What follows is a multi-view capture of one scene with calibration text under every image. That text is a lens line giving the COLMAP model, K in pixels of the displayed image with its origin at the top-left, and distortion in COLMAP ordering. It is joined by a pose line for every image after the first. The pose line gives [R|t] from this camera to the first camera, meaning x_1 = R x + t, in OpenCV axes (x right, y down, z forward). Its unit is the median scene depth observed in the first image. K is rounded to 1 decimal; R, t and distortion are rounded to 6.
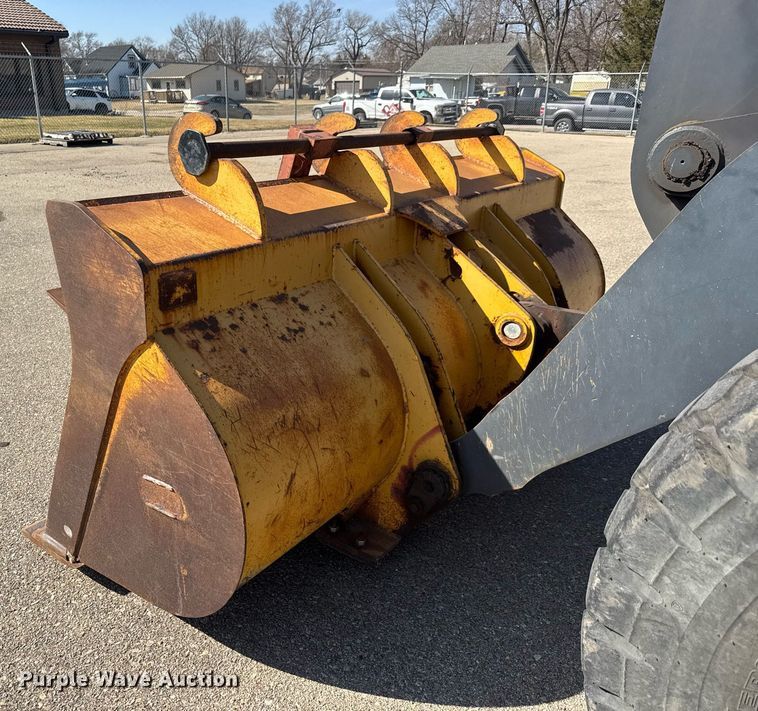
lens RADIAL K [[671.9, 0, 315.9], [0, 671.9, 341.8], [0, 0, 1]] dist [0.044742, -0.089395]
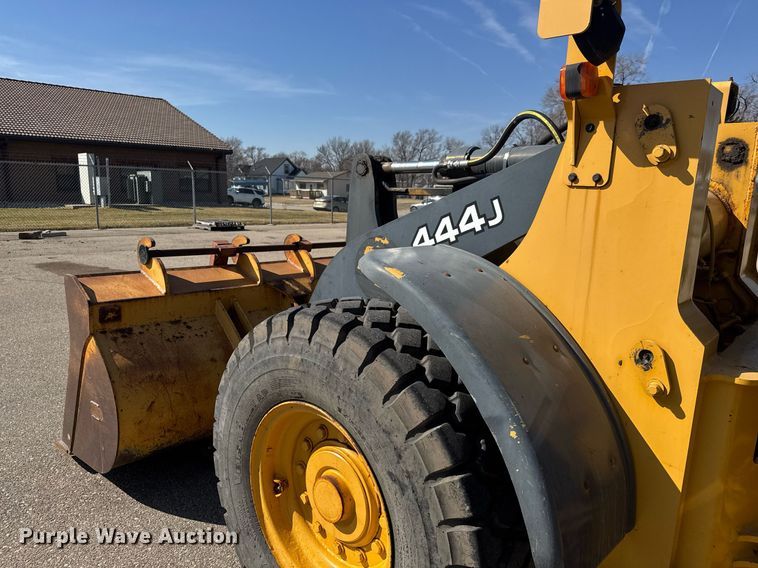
lens RADIAL K [[516.9, 0, 379.0], [0, 516.9, 284.0], [0, 0, 1]] dist [0.058578, -0.070602]
pose [[0.997265, 0.039316, -0.062583, 0.548293], [-0.050037, 0.982354, -0.180212, 0.064610], [0.054393, 0.182851, 0.981635, -0.474205]]
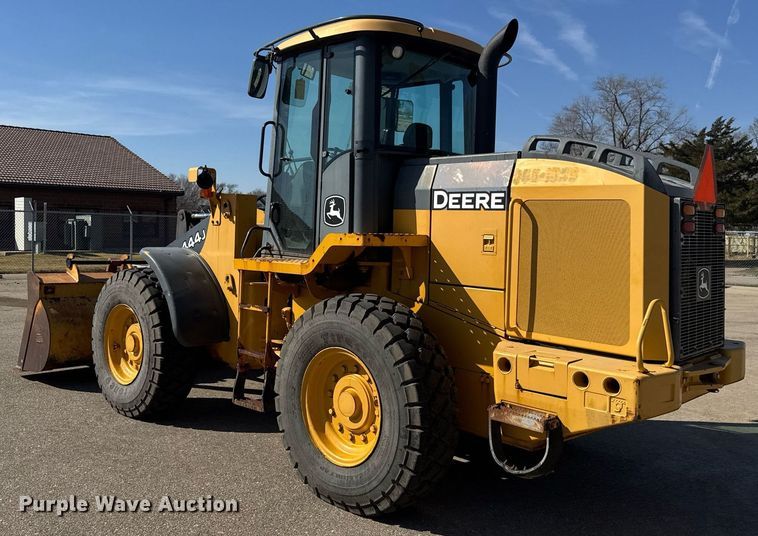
lens RADIAL K [[654.5, 0, 376.5], [0, 654.5, 245.4], [0, 0, 1]] dist [0.019190, -0.005570]
pose [[0.997505, 0.017286, -0.068443, 1.575894], [-0.039273, 0.941551, -0.334574, 0.713056], [0.058659, 0.336428, 0.939881, -2.159027]]
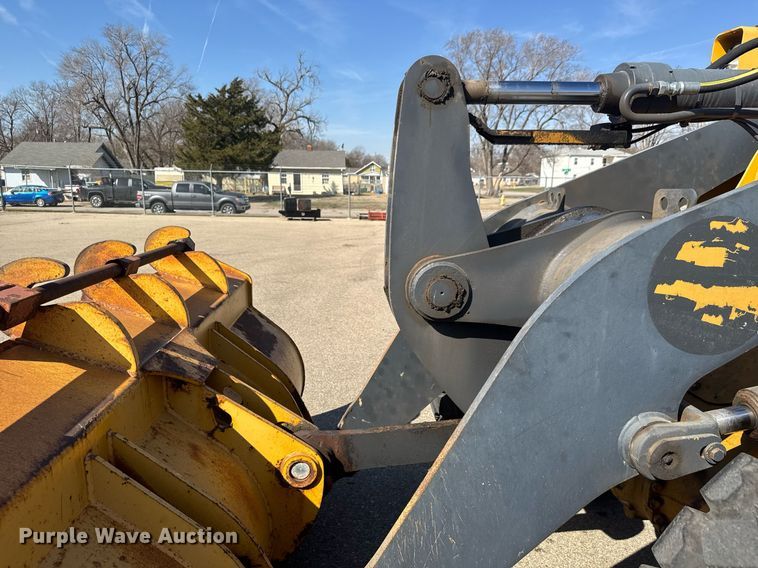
lens RADIAL K [[516.9, 0, 379.0], [0, 516.9, 284.0], [0, 0, 1]] dist [0.058578, -0.070602]
pose [[0.734649, -0.118627, 0.667996, -0.079382], [0.223103, 0.972077, -0.072737, -0.185777], [-0.640715, 0.202468, 0.740601, 0.329124]]
